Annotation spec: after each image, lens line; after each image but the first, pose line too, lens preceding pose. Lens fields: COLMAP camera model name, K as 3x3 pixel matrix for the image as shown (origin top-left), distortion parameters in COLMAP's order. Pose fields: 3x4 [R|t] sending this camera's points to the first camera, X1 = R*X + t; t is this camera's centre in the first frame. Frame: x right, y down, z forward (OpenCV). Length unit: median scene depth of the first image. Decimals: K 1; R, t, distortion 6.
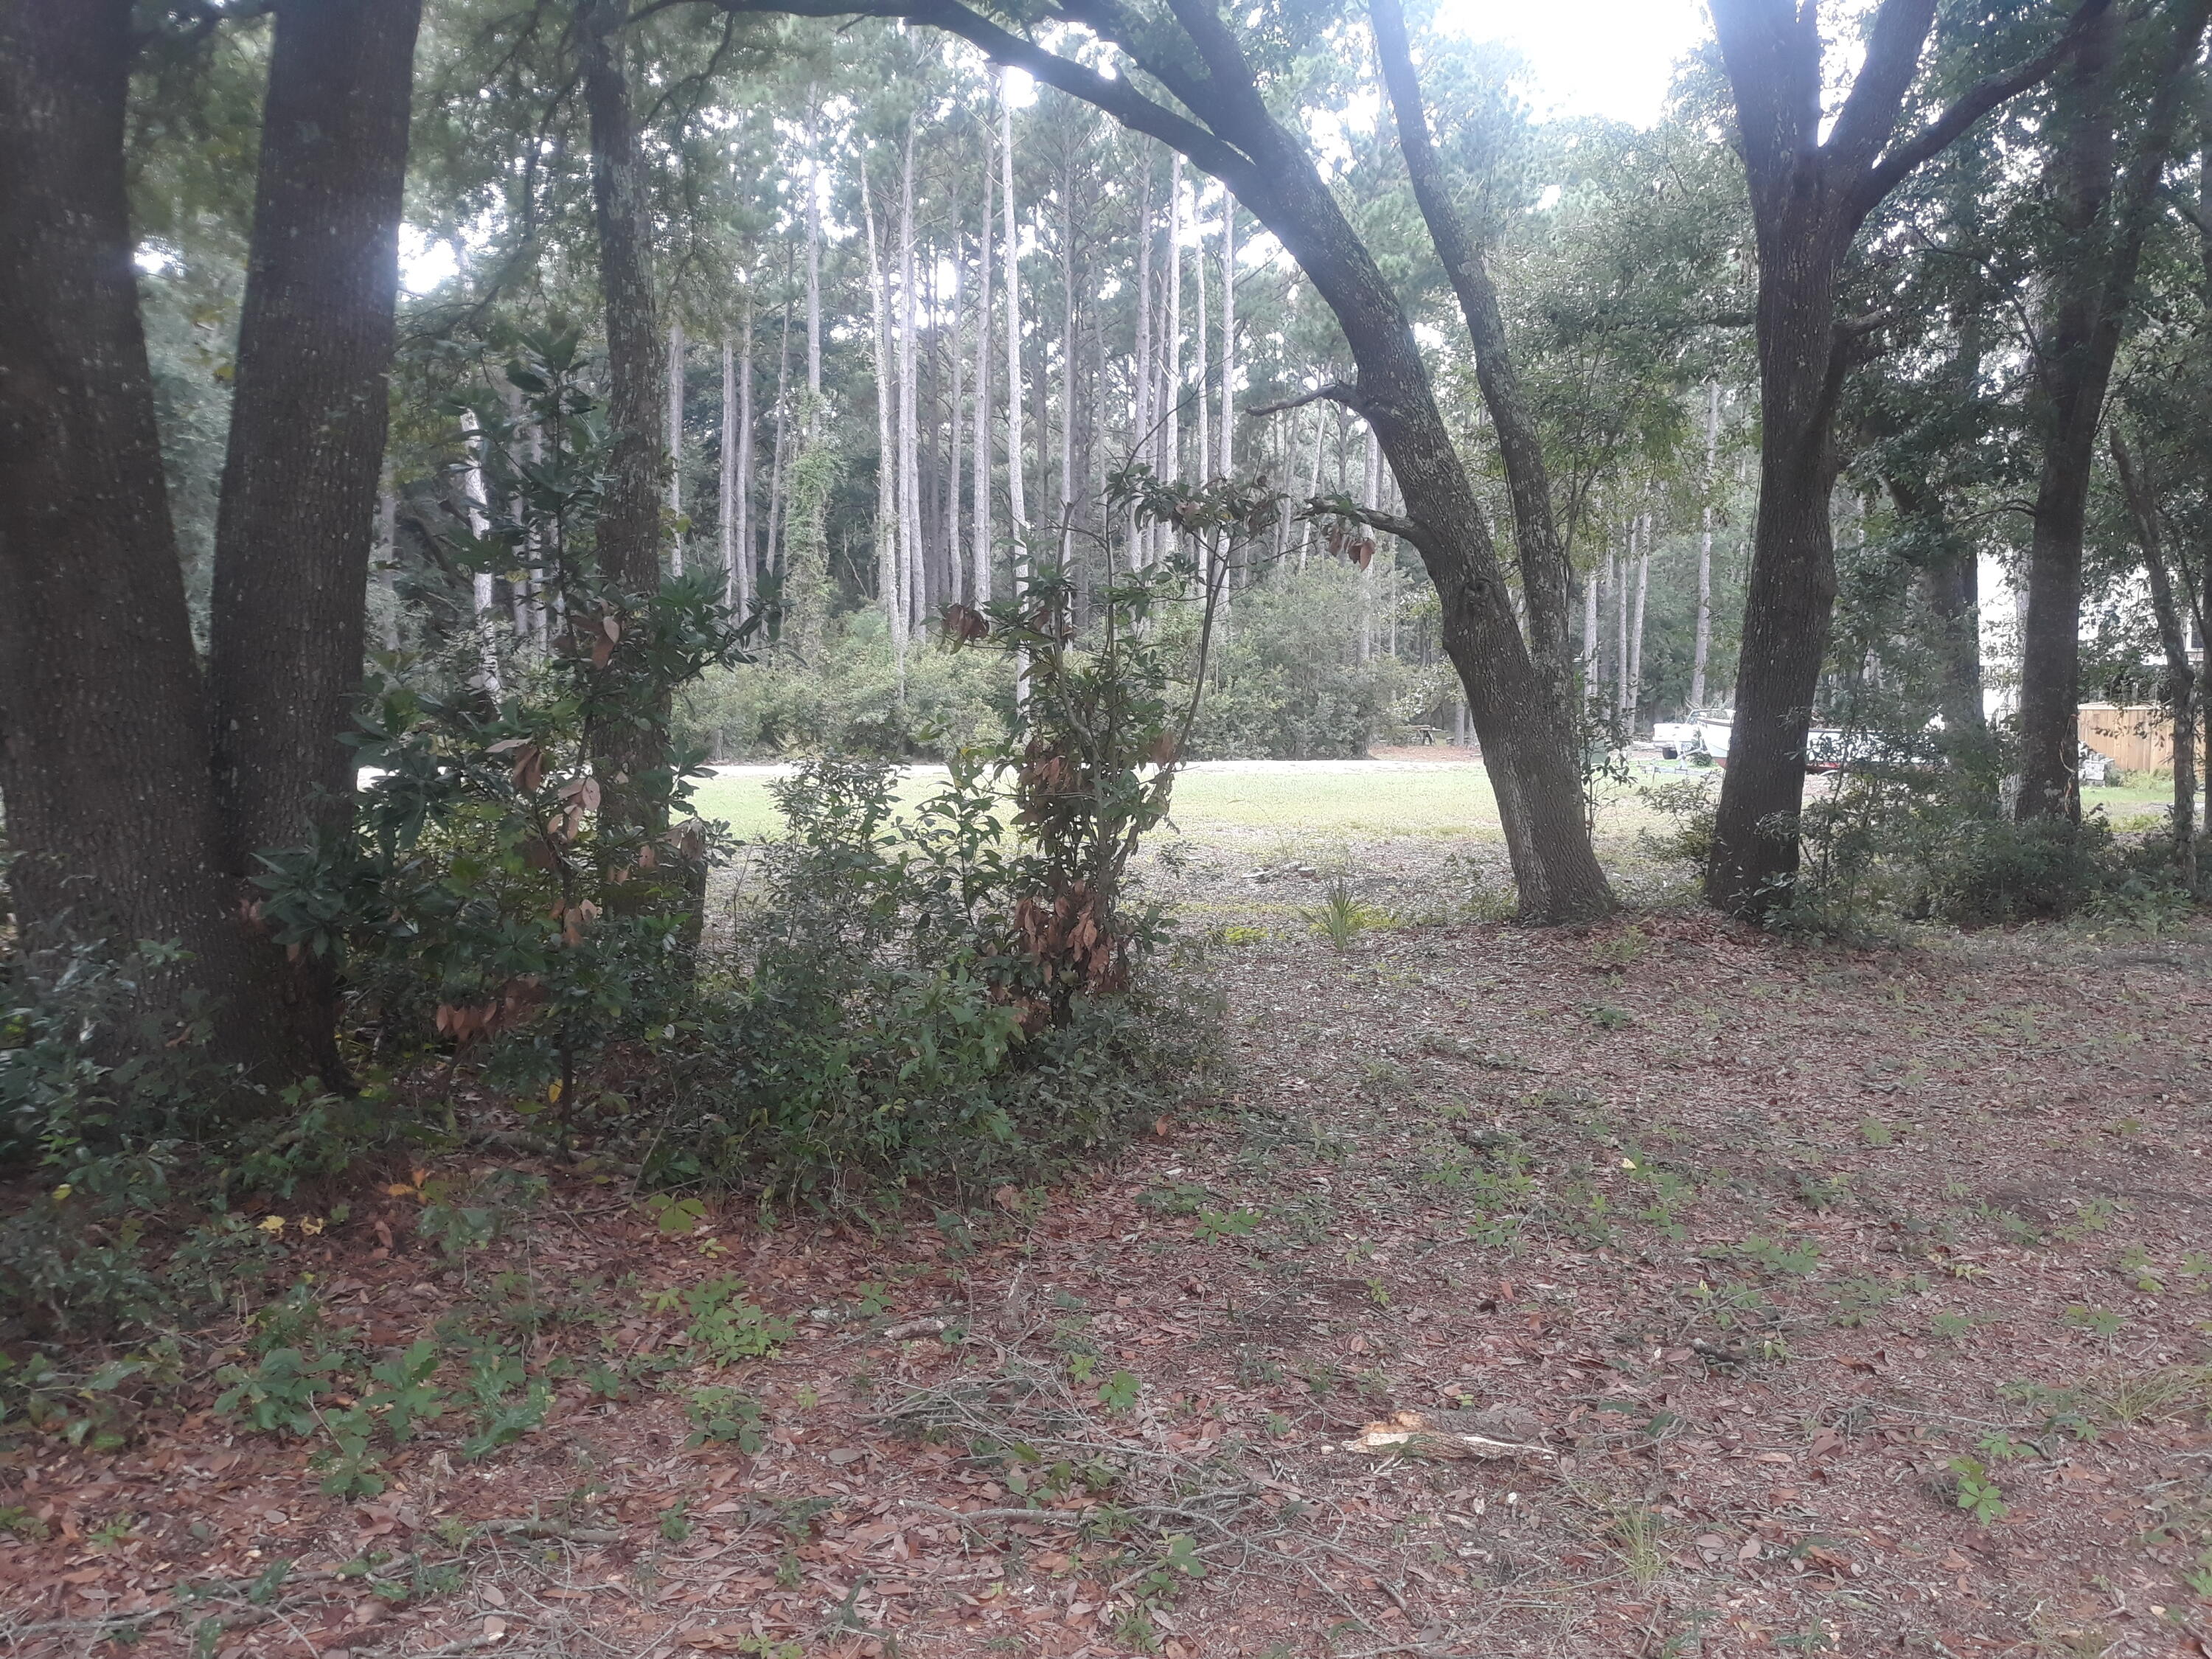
lens RADIAL K [[1806.7, 0, 1106.2], [0, 1806.7, 832.7], [0, 0, 1]] dist [0.002591, -0.004976]
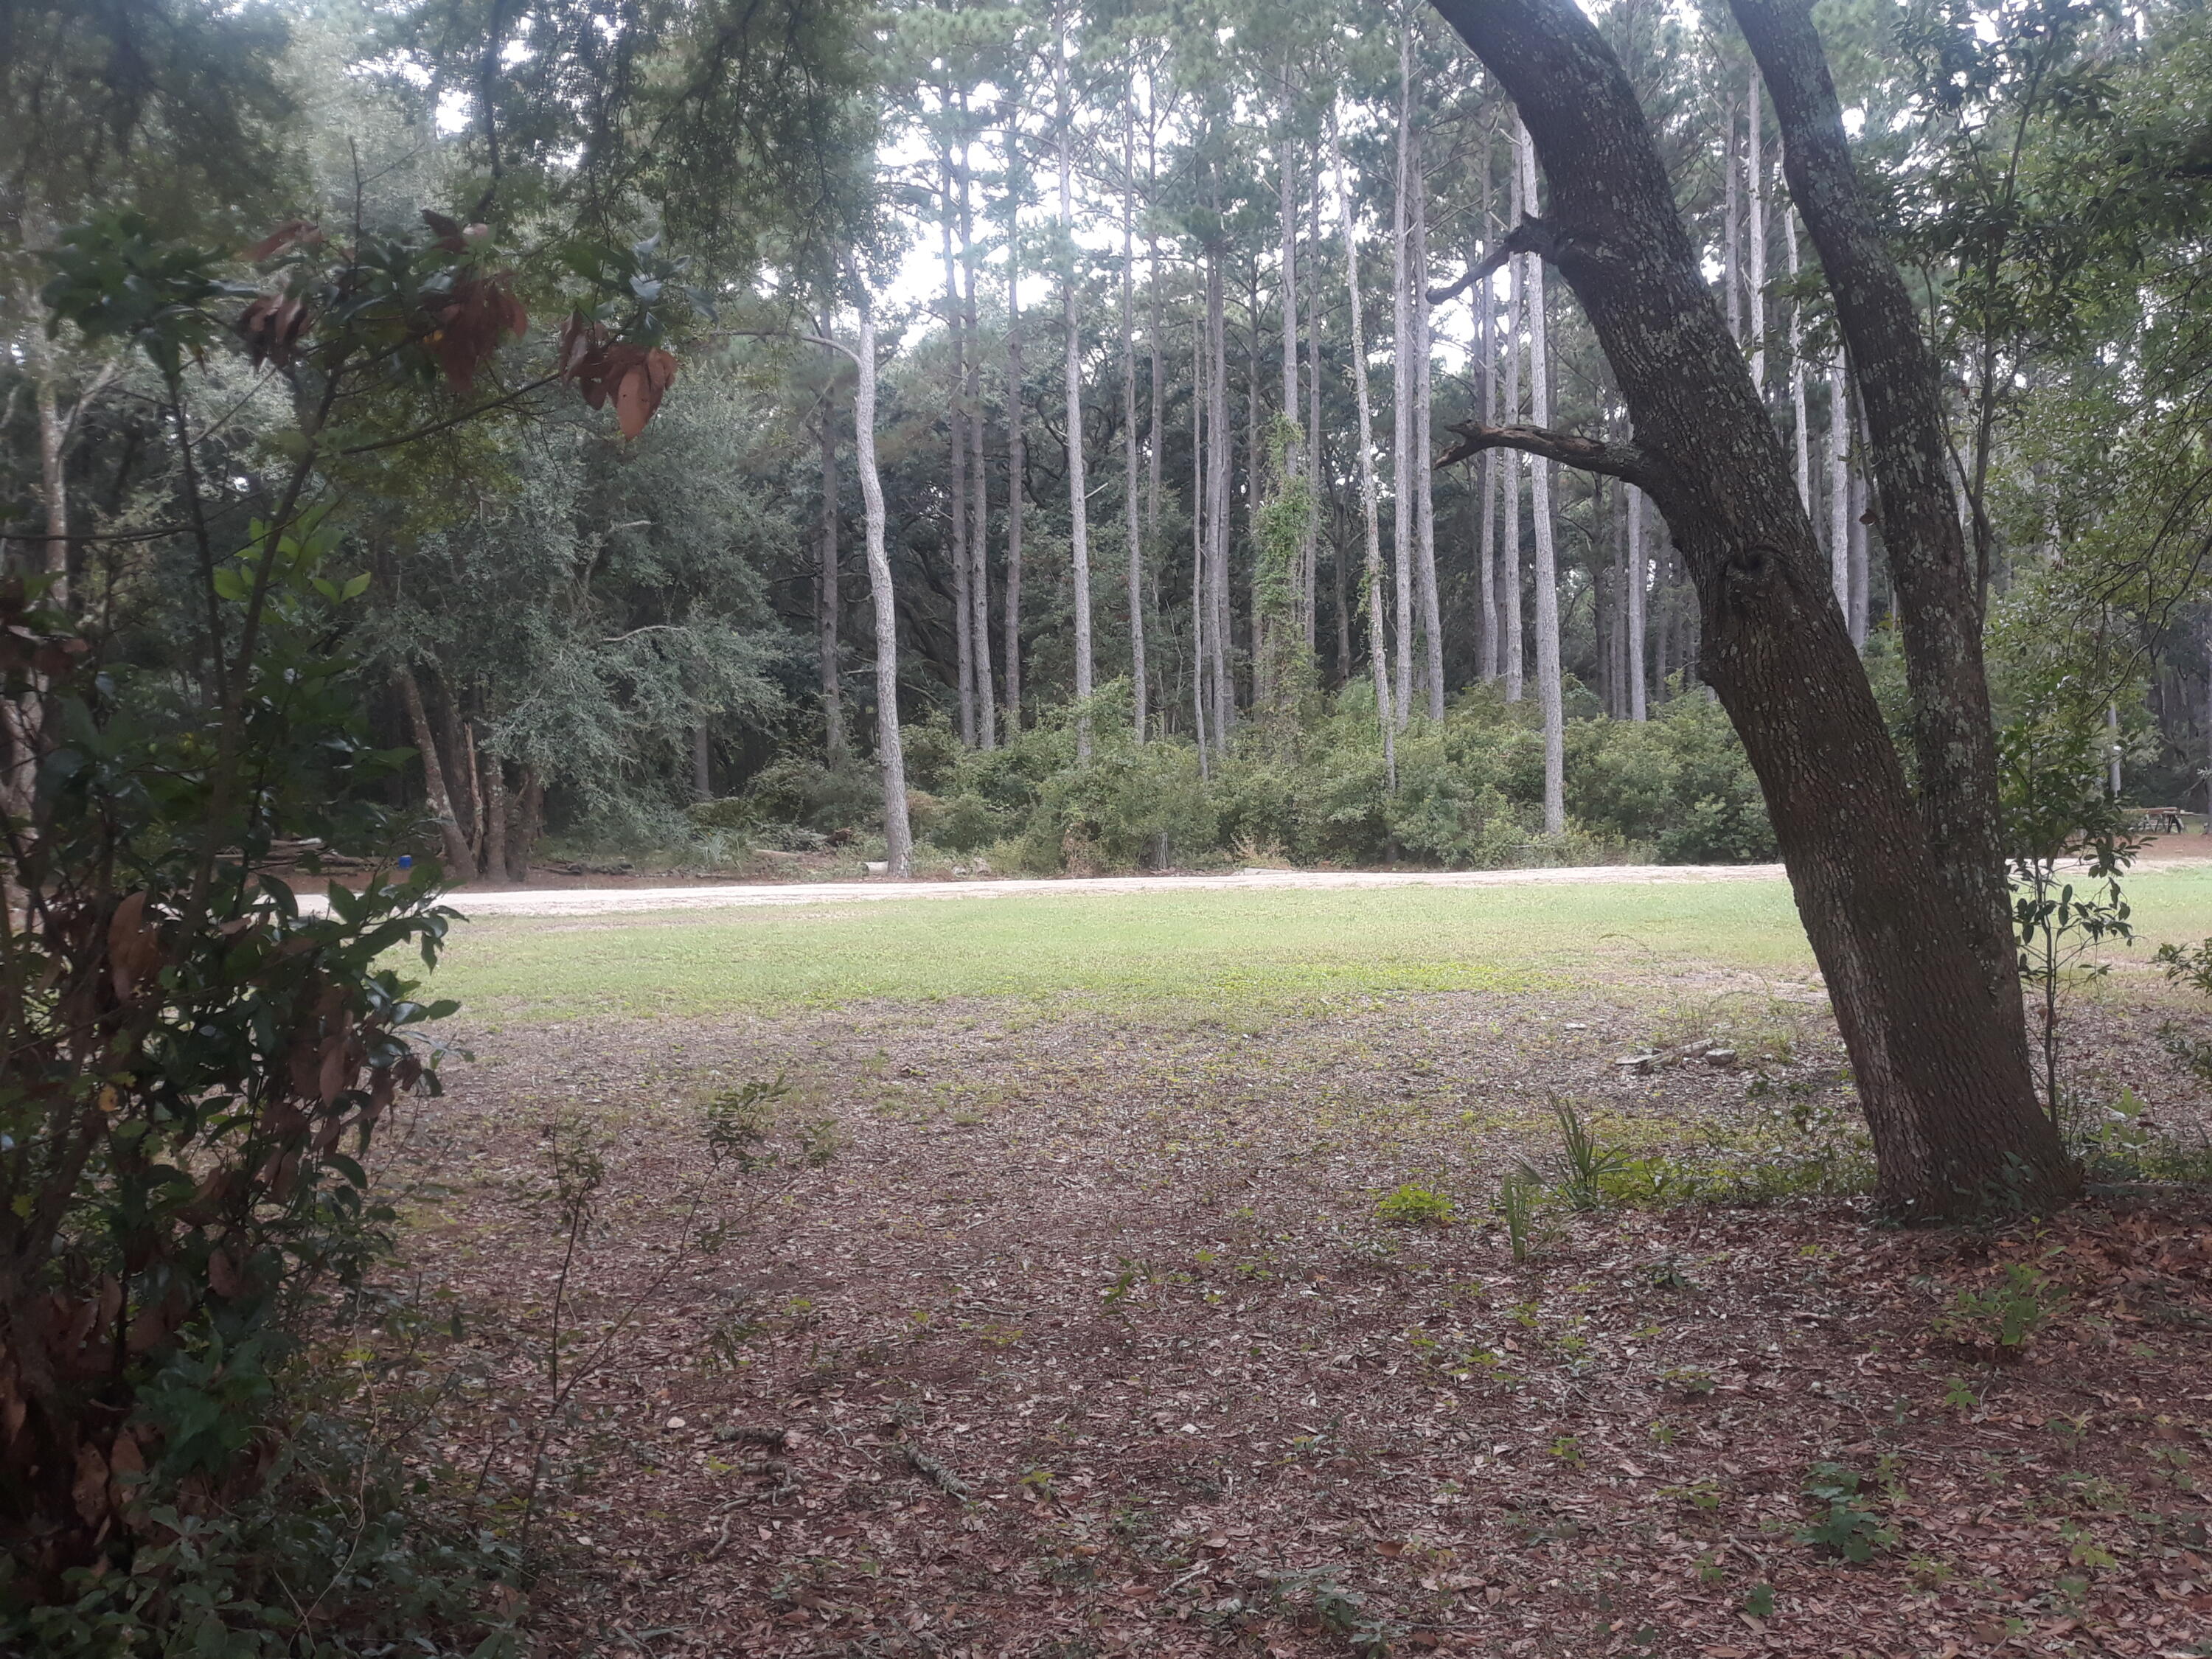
lens RADIAL K [[1806.7, 0, 1105.2], [0, 1806.7, 820.2], [0, 0, 1]] dist [0.002591, -0.004976]
pose [[0.879578, -0.018699, -0.475387, 0.155293], [-0.008416, 0.998459, -0.054845, -0.016504], [0.475680, 0.052241, 0.878066, 0.250433]]
